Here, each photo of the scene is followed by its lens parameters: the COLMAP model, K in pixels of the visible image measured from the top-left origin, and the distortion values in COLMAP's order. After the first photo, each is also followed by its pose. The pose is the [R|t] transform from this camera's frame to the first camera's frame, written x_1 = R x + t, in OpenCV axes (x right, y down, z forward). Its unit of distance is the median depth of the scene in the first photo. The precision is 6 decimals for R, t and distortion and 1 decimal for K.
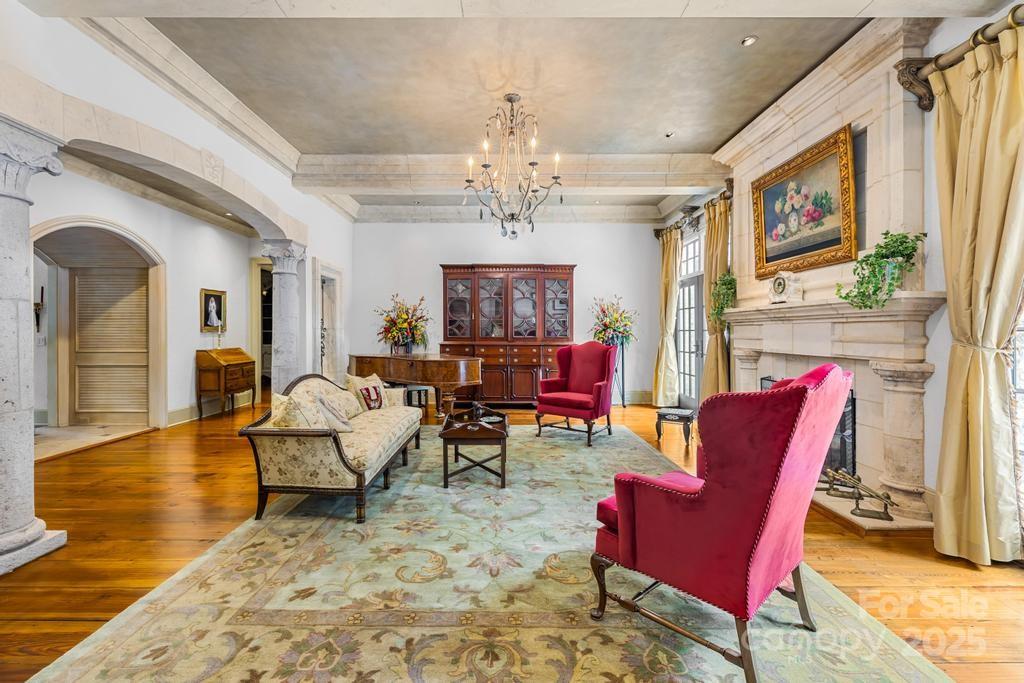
lens RADIAL K [[441.1, 0, 508.7], [0, 441.1, 334.2], [0, 0, 1]] dist [0.003009, 0.000159]
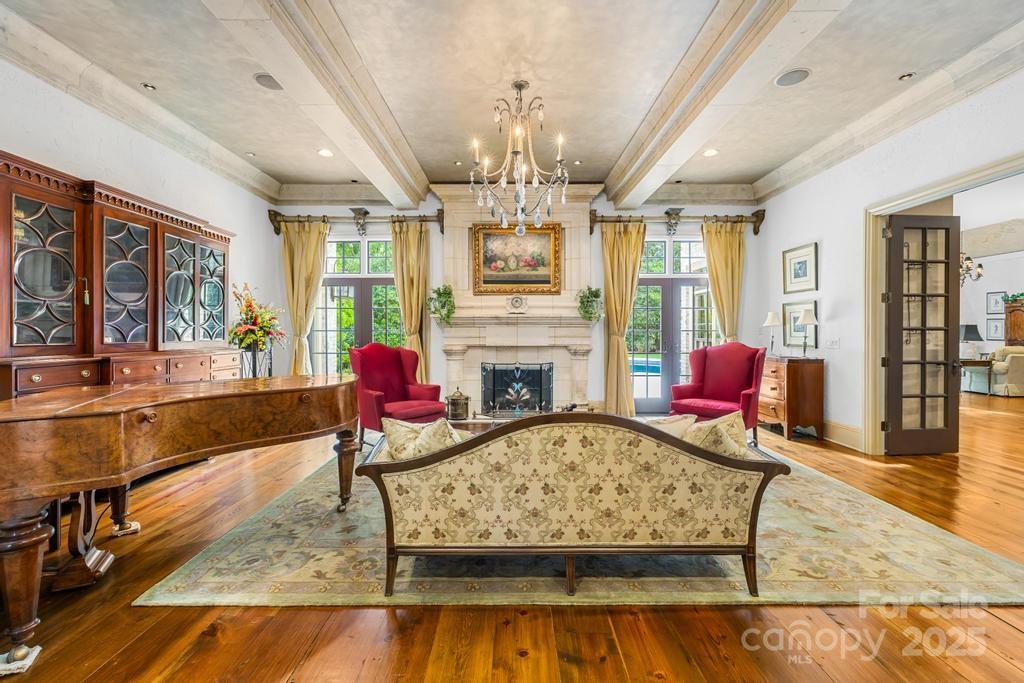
lens RADIAL K [[441.1, 0, 509.9], [0, 441.1, 334.4], [0, 0, 1]] dist [0.003009, 0.000159]
pose [[-0.012186, -0.003013, 0.999921, -0.982968], [0.009085, 0.999954, 0.003124, -0.001770], [-0.999884, 0.009122, -0.012158, 1.081898]]
